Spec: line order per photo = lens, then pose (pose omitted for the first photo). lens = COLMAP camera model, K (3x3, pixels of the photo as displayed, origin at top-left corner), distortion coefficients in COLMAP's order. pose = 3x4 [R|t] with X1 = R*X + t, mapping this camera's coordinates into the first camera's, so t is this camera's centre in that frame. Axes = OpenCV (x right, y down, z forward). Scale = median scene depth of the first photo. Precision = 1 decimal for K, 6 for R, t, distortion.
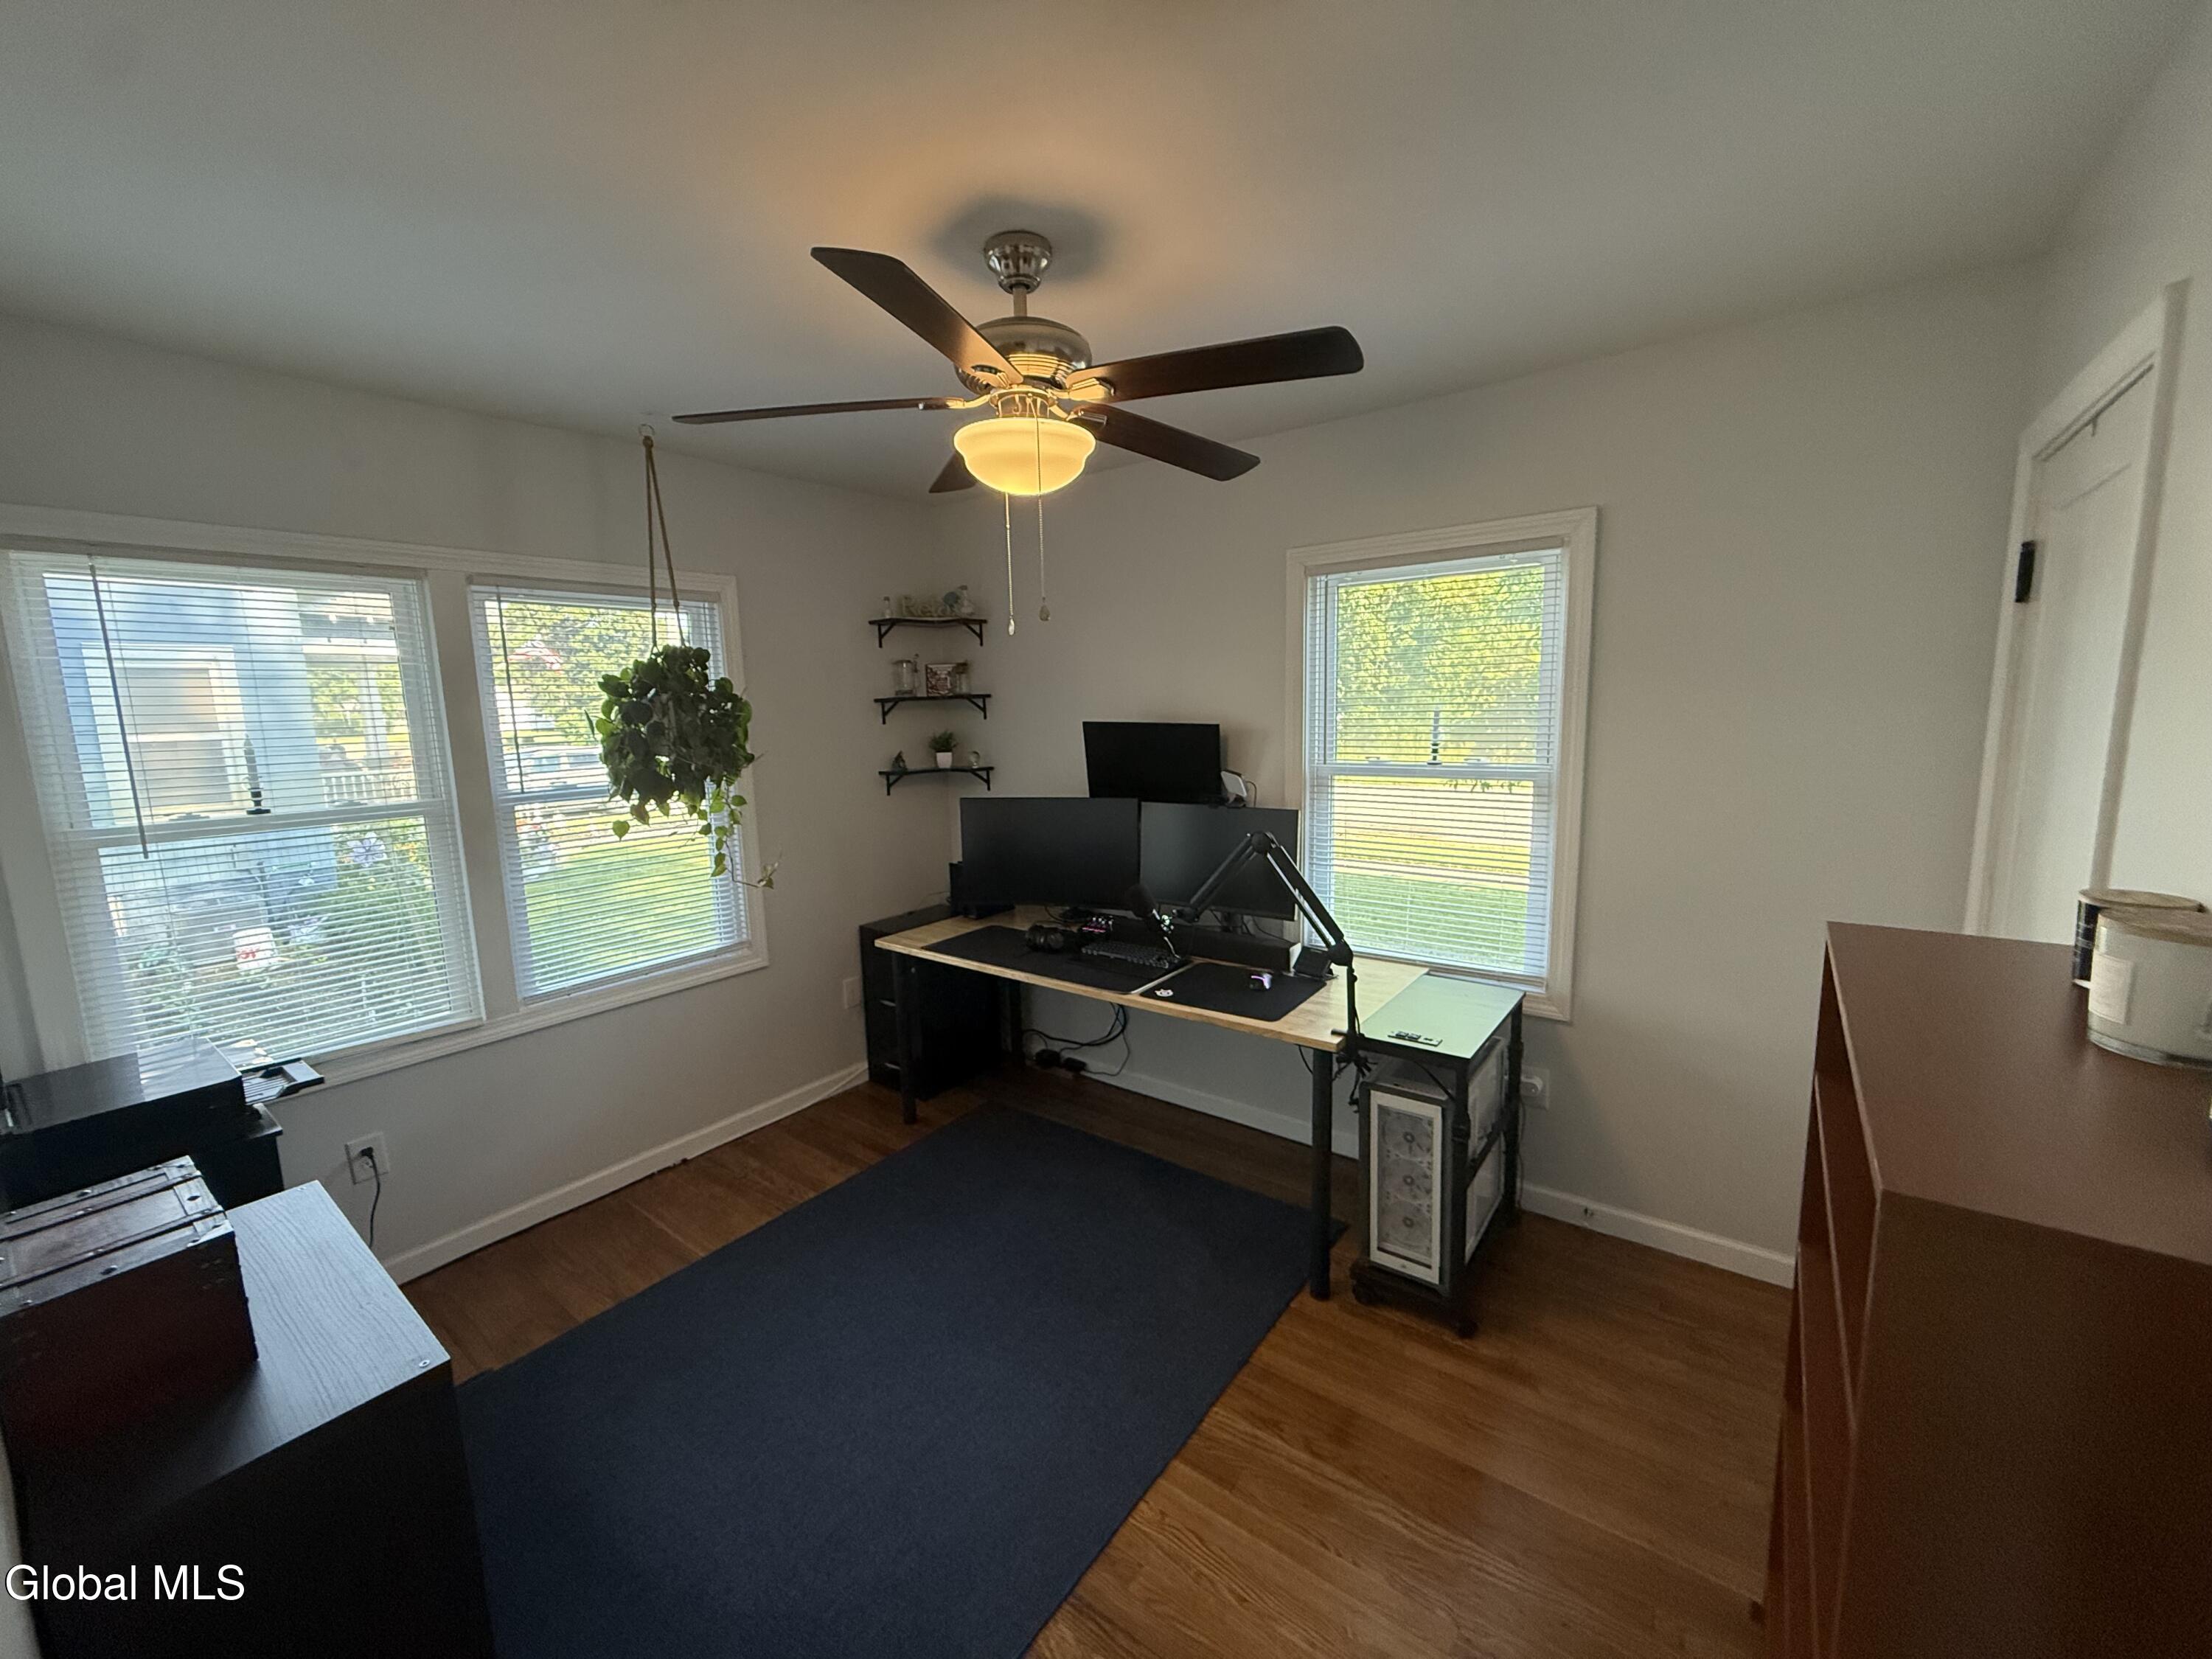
lens RADIAL K [[881.0, 0, 1095.5], [0, 881.0, 828.6], [0, 0, 1]] dist [0.000175, 0.000102]
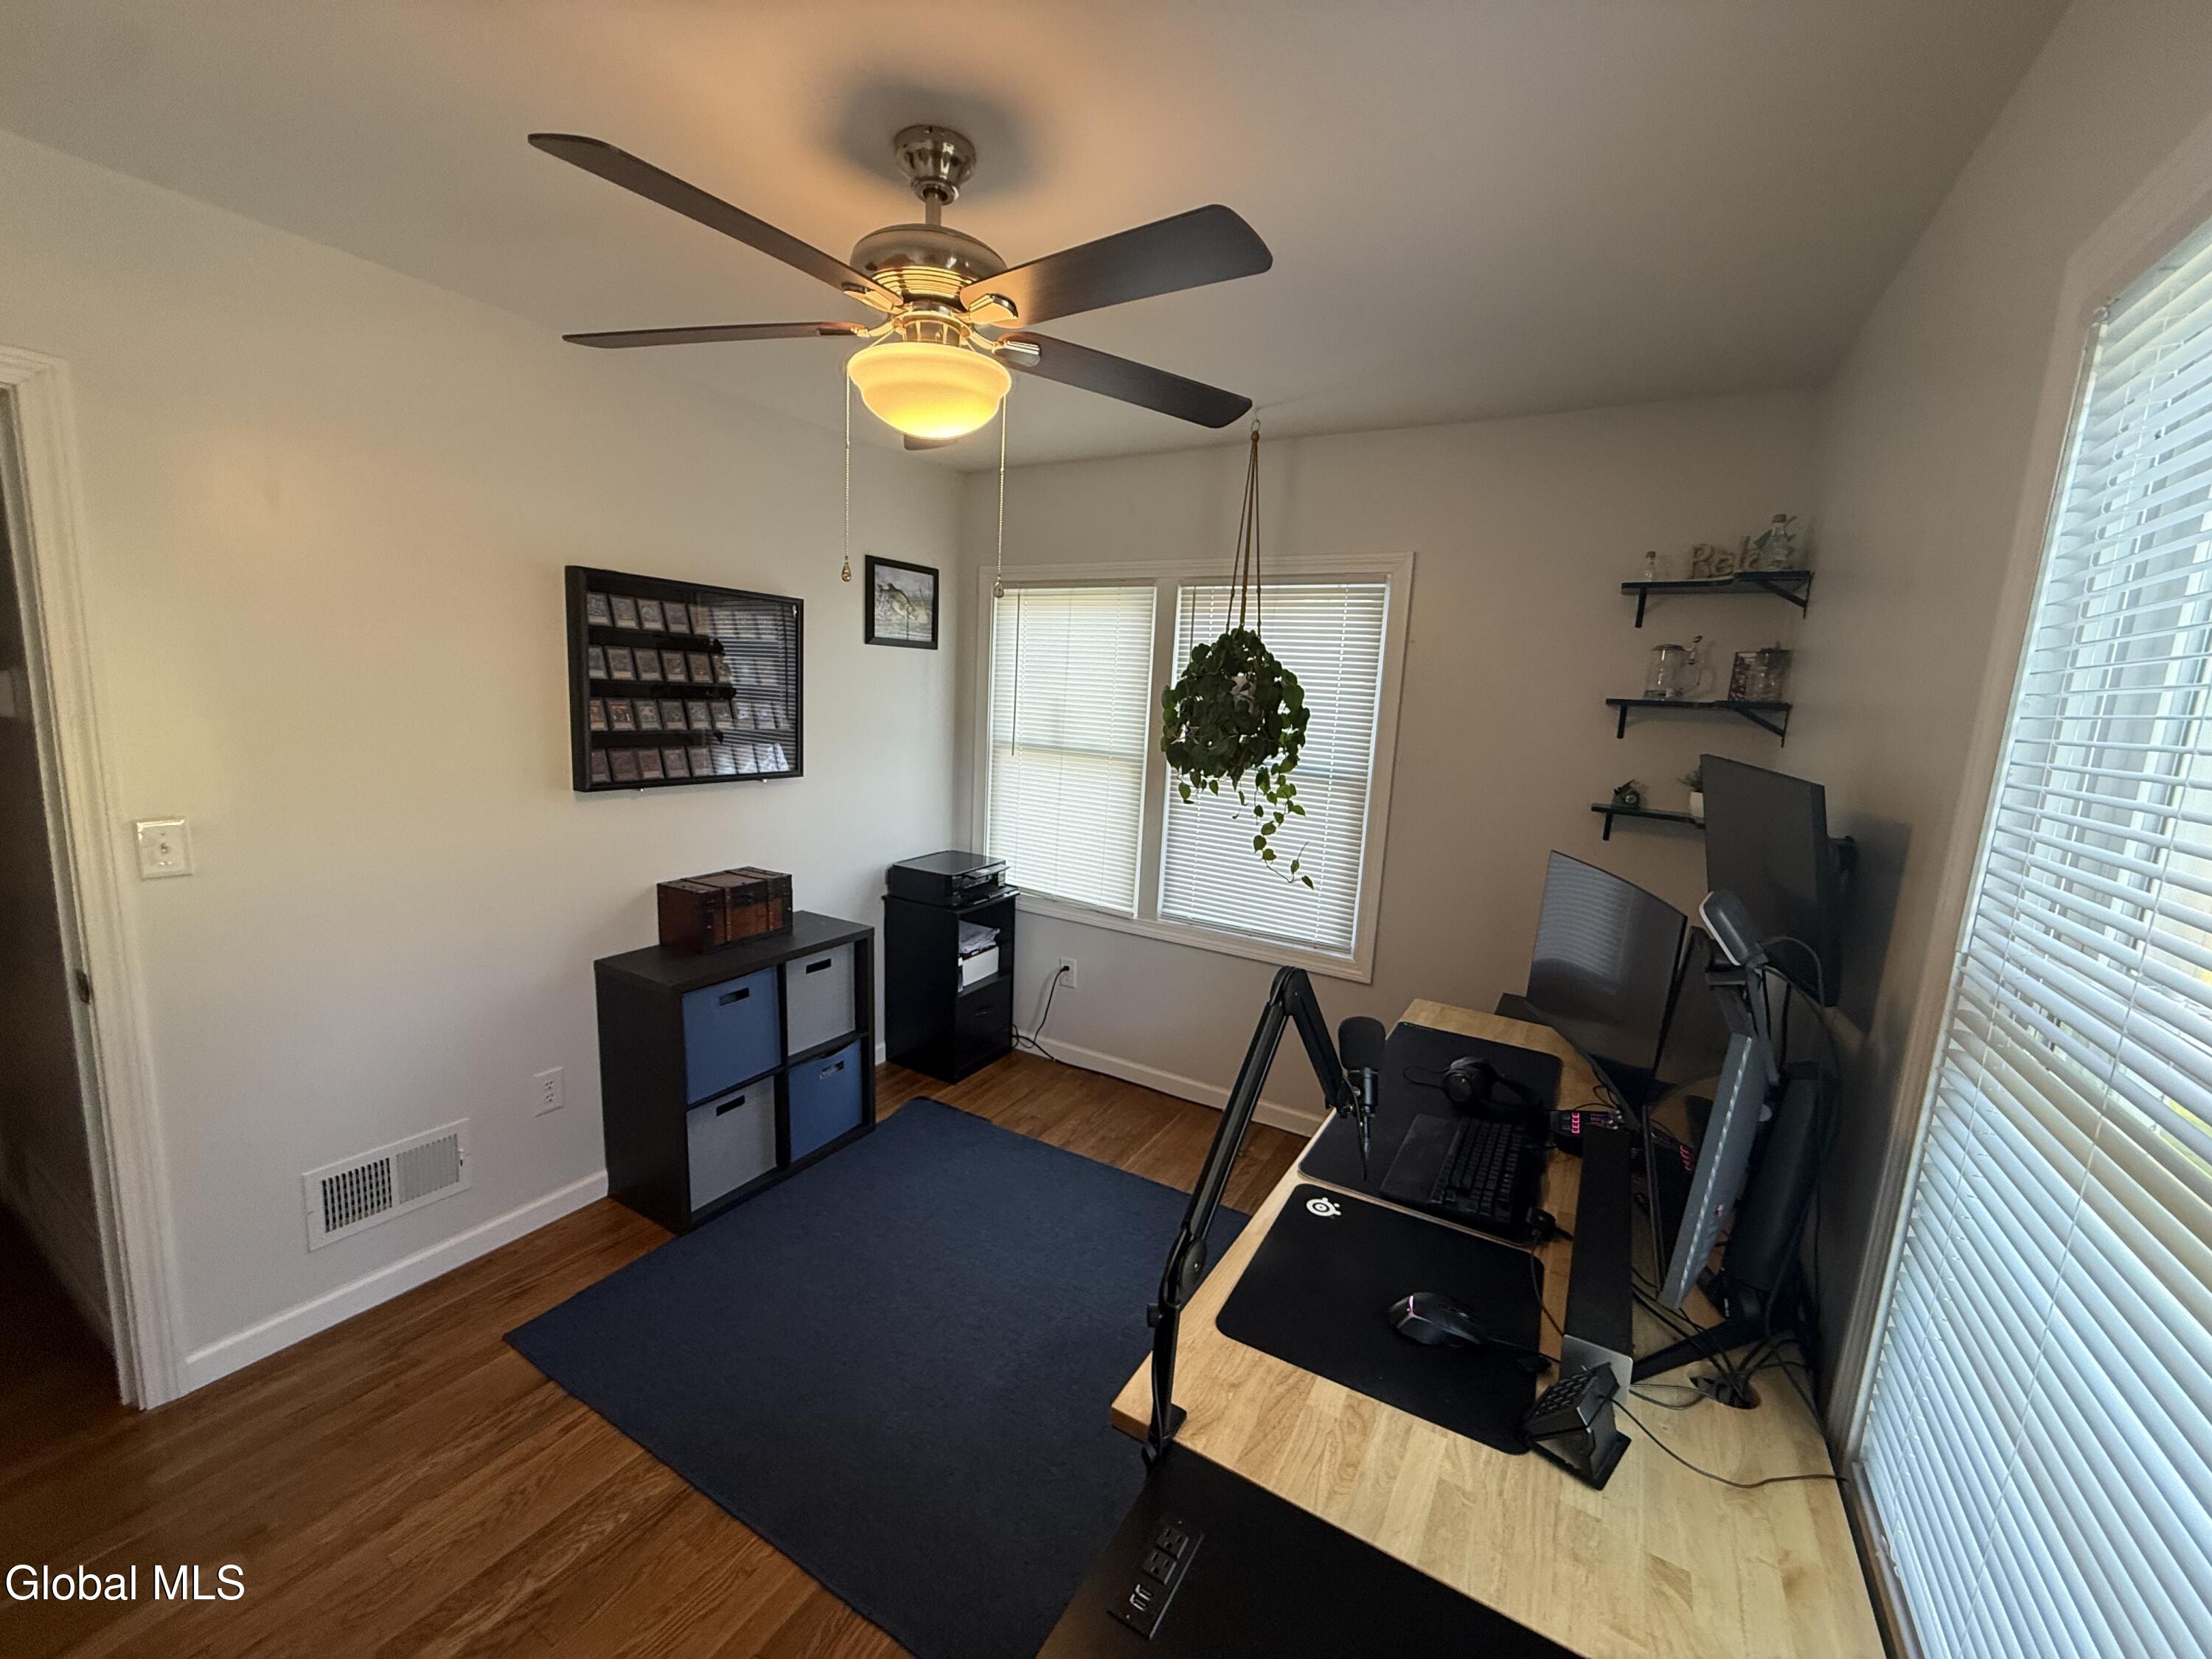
lens RADIAL K [[881.0, 0, 1097.2], [0, 881.0, 828.5], [0, 0, 1]] dist [0.000175, 0.000102]
pose [[0.114457, 0.187122, -0.975646, 0.554327], [-0.195094, 0.967210, 0.162617, -0.112930], [0.974083, 0.171730, 0.147210, 0.700929]]
